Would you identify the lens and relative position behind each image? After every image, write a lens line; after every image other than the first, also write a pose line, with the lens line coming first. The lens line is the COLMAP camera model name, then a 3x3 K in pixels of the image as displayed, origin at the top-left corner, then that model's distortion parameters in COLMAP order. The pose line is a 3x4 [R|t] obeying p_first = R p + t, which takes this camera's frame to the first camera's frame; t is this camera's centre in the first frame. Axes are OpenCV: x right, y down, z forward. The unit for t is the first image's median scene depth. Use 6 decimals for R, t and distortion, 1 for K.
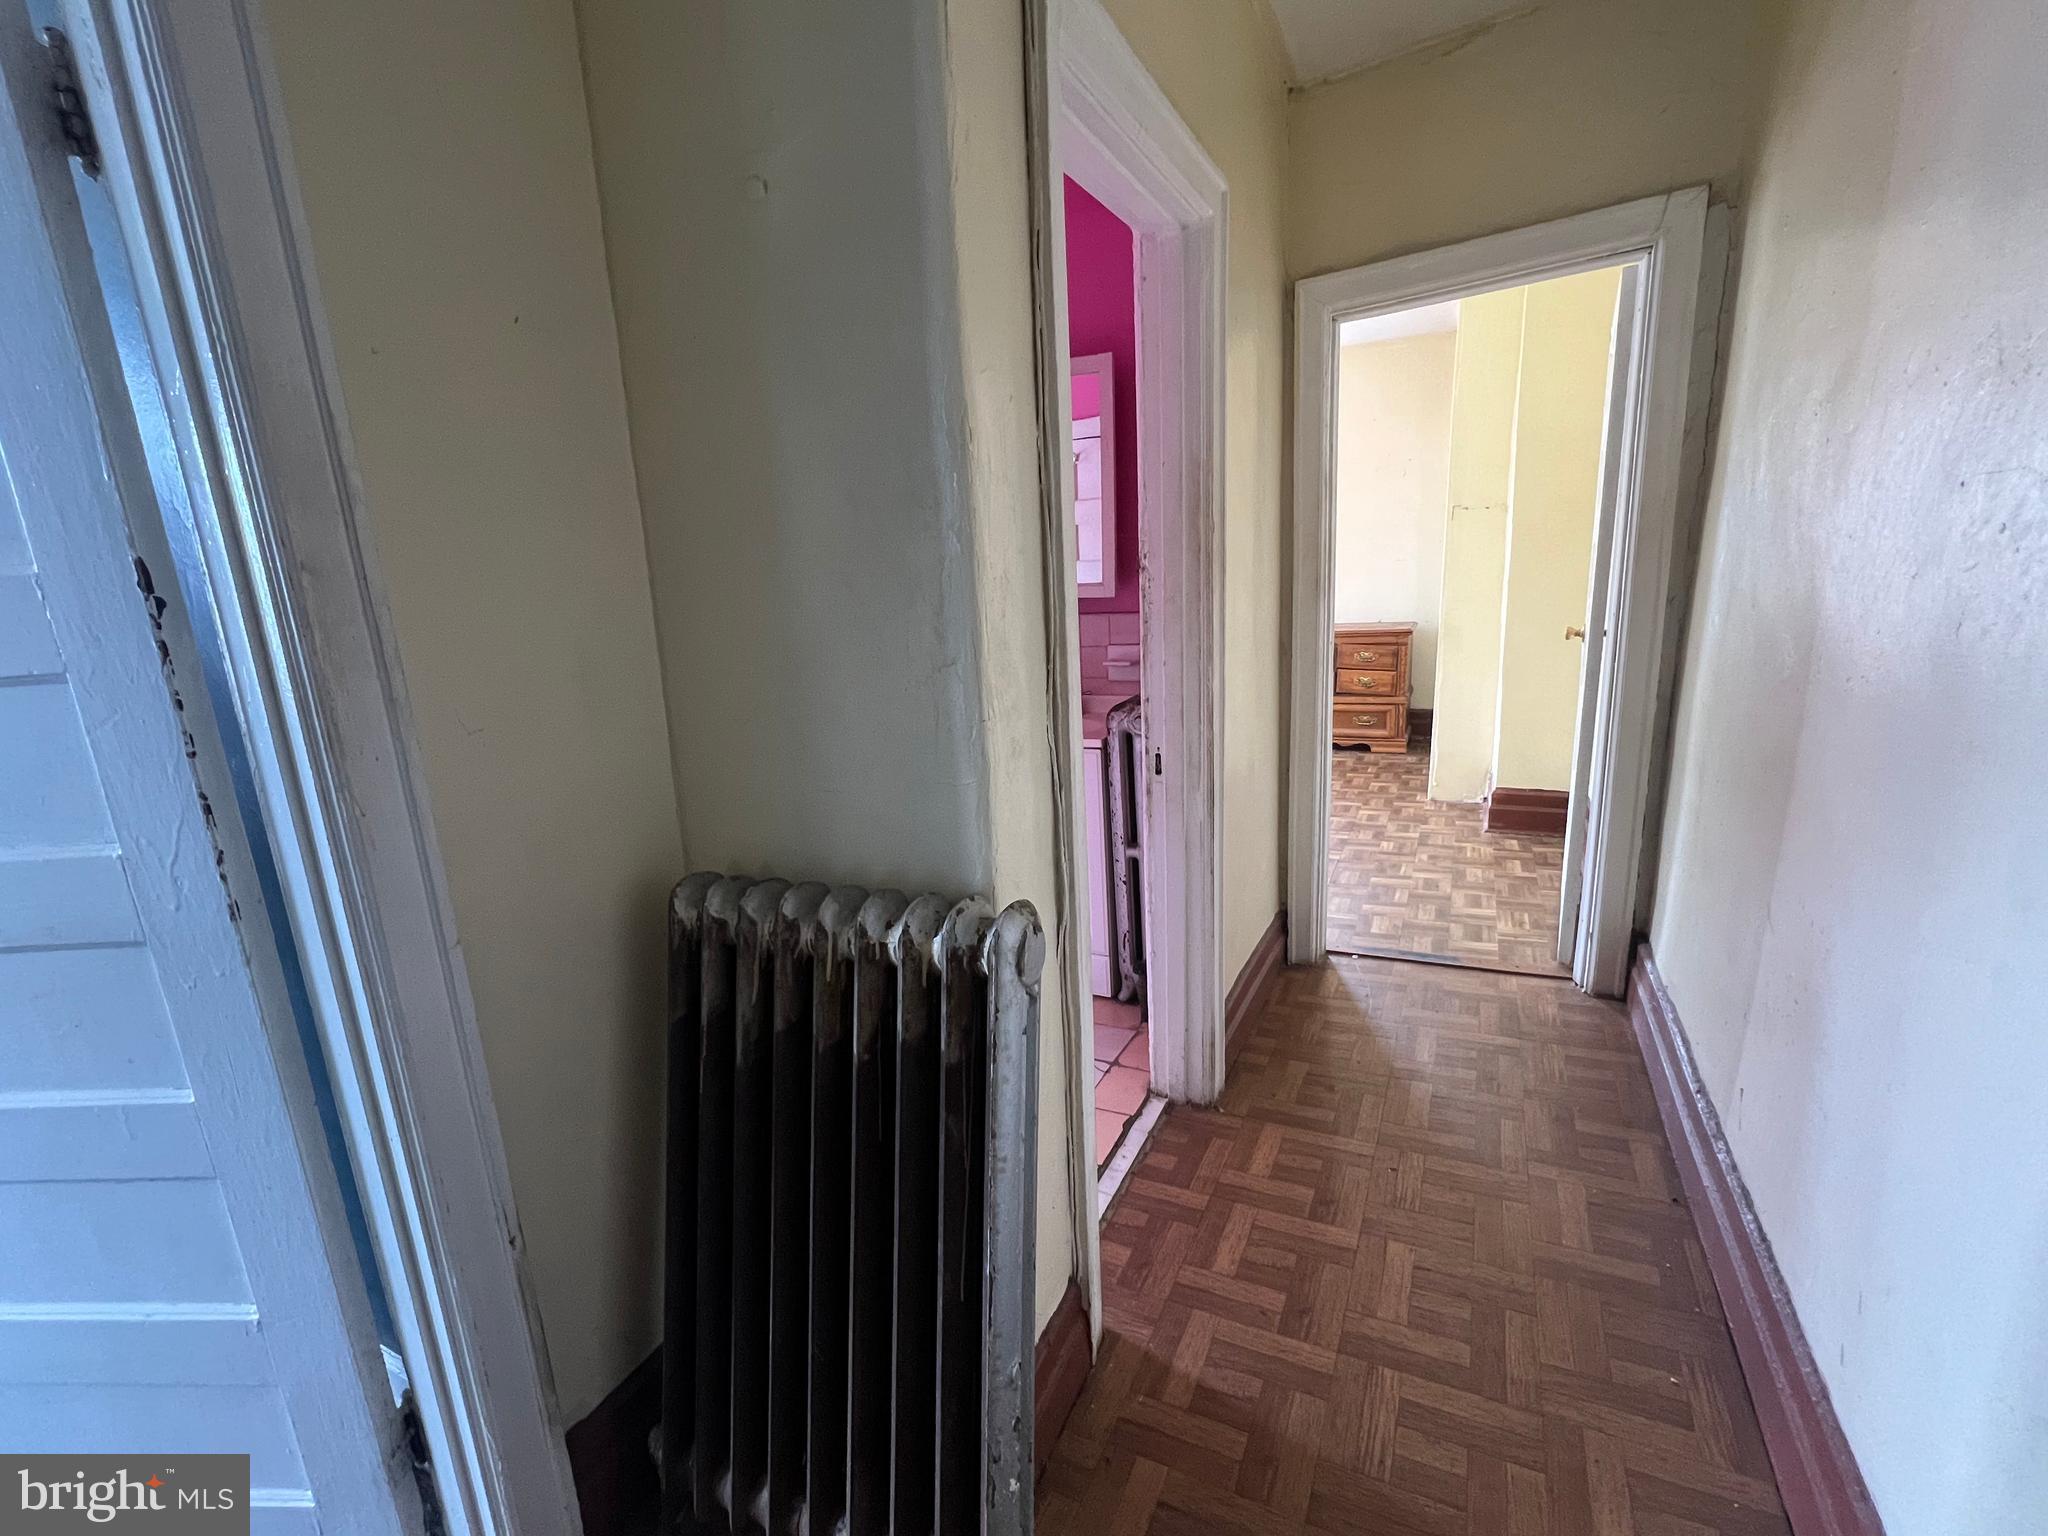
lens RADIAL K [[886.8, 0, 1026.5], [0, 886.8, 772.2], [0, 0, 1]] dist [0.000031, -0.000004]
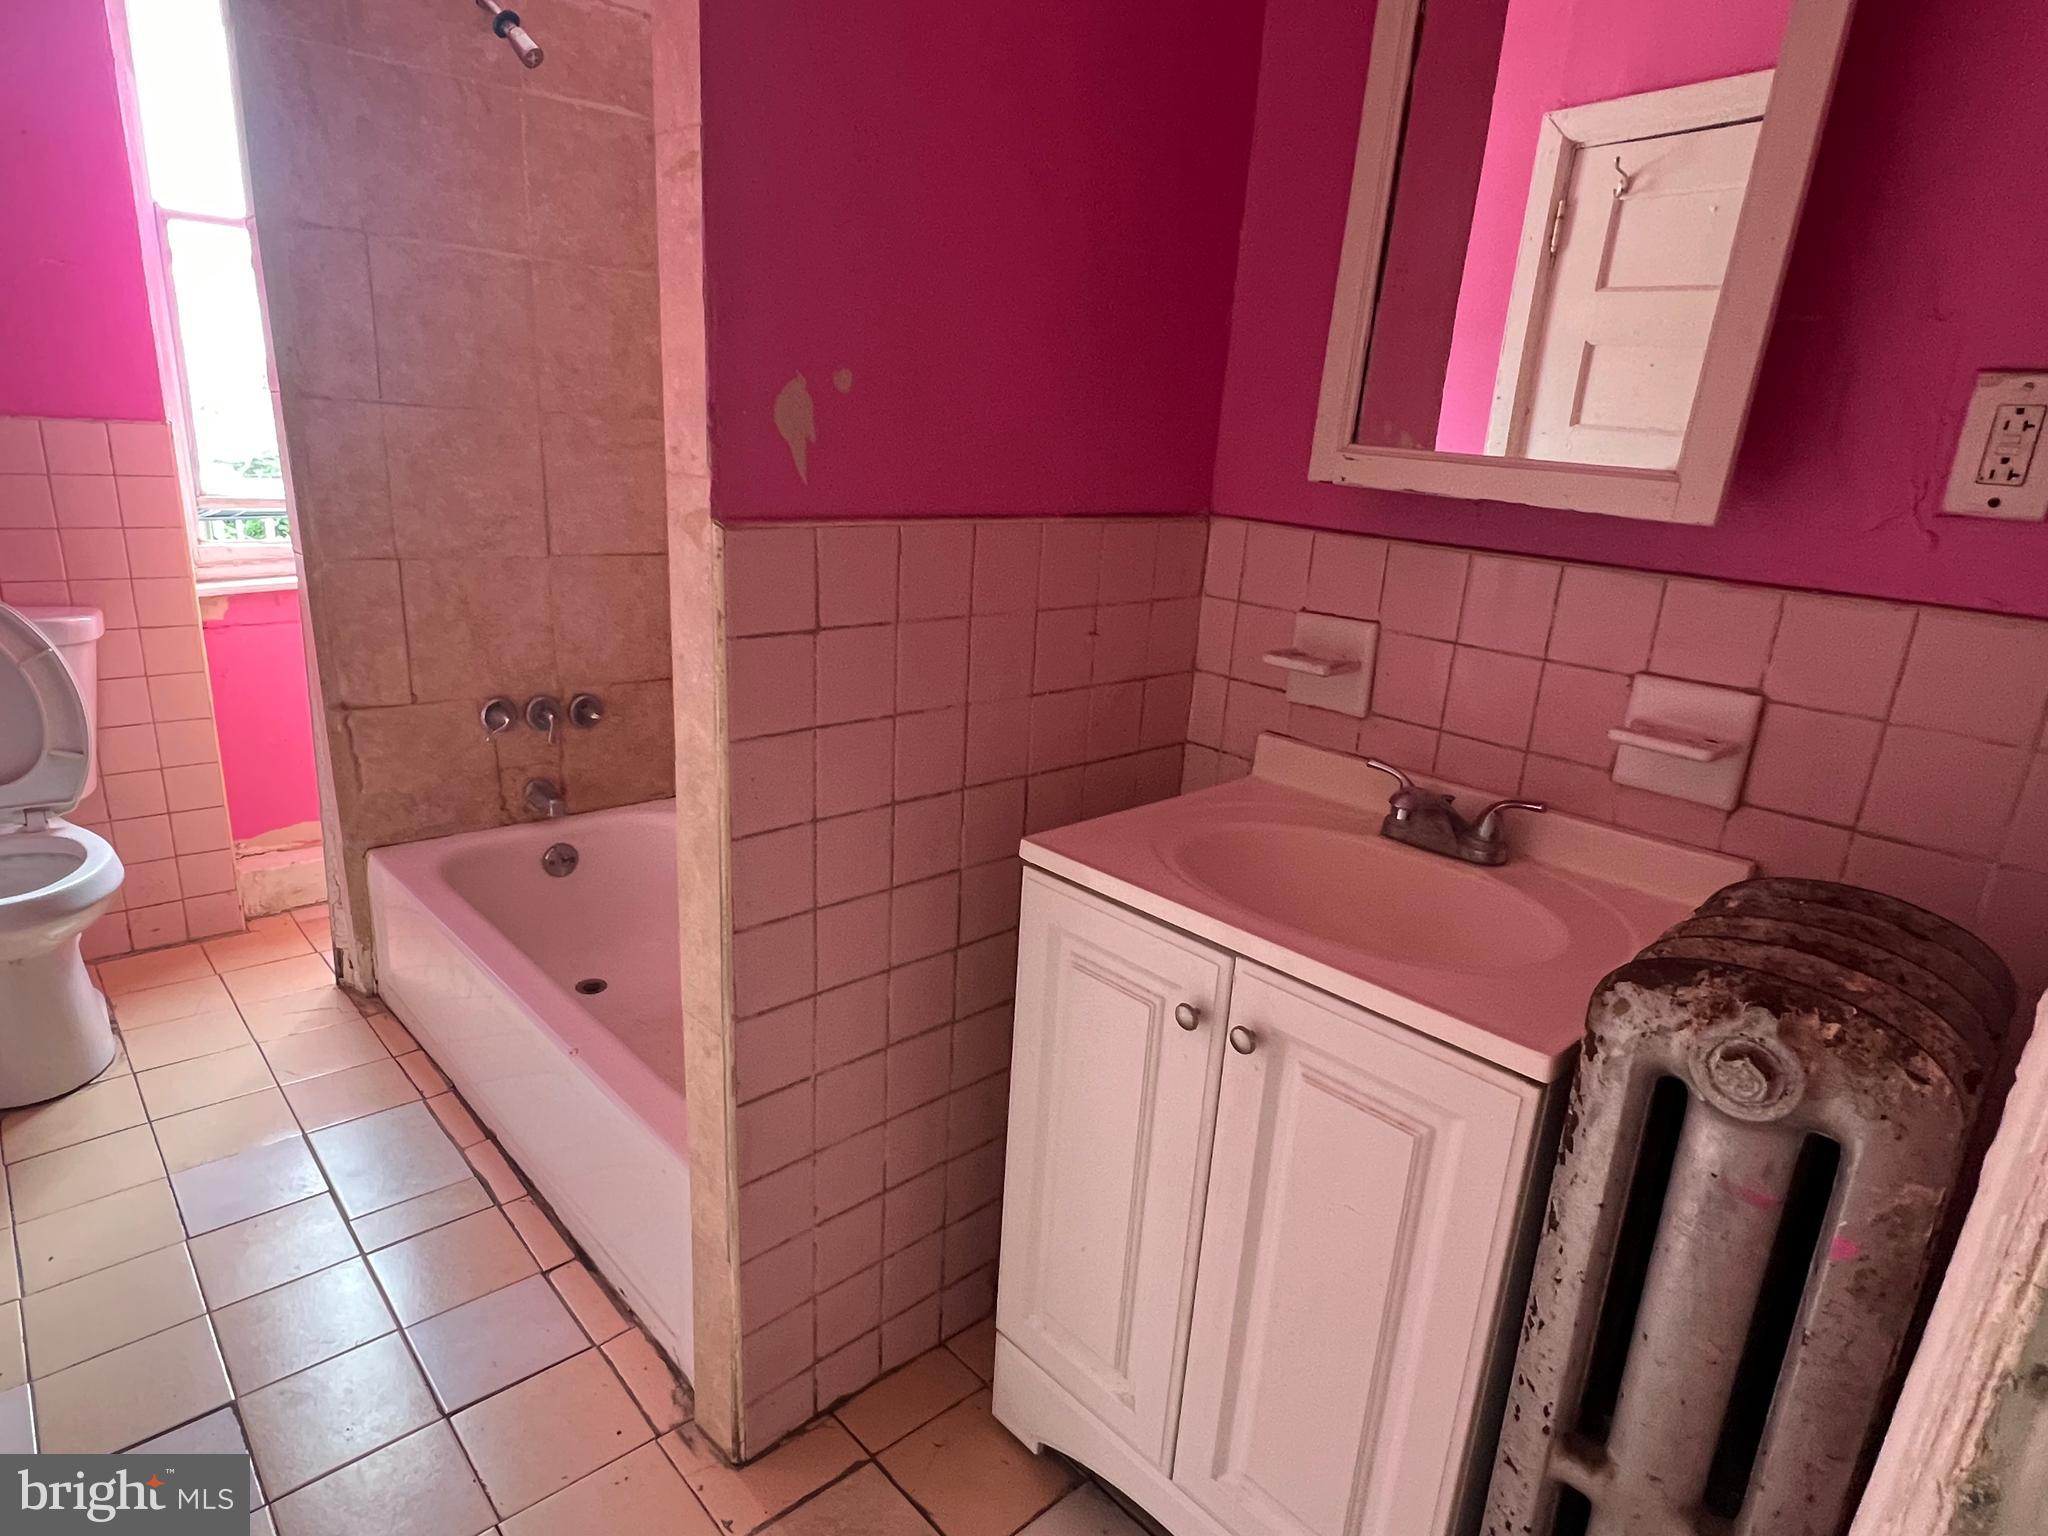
lens RADIAL K [[1153.8, 0, 1022.7], [0, 1153.8, 778.8], [0, 0, 1]] dist [-0.015705, -0.000193]
pose [[0.928466, 0.206306, -0.308849, 0.026558], [-0.184441, 0.977872, 0.098730, -0.125963], [0.322384, -0.034703, 0.945973, 0.640051]]
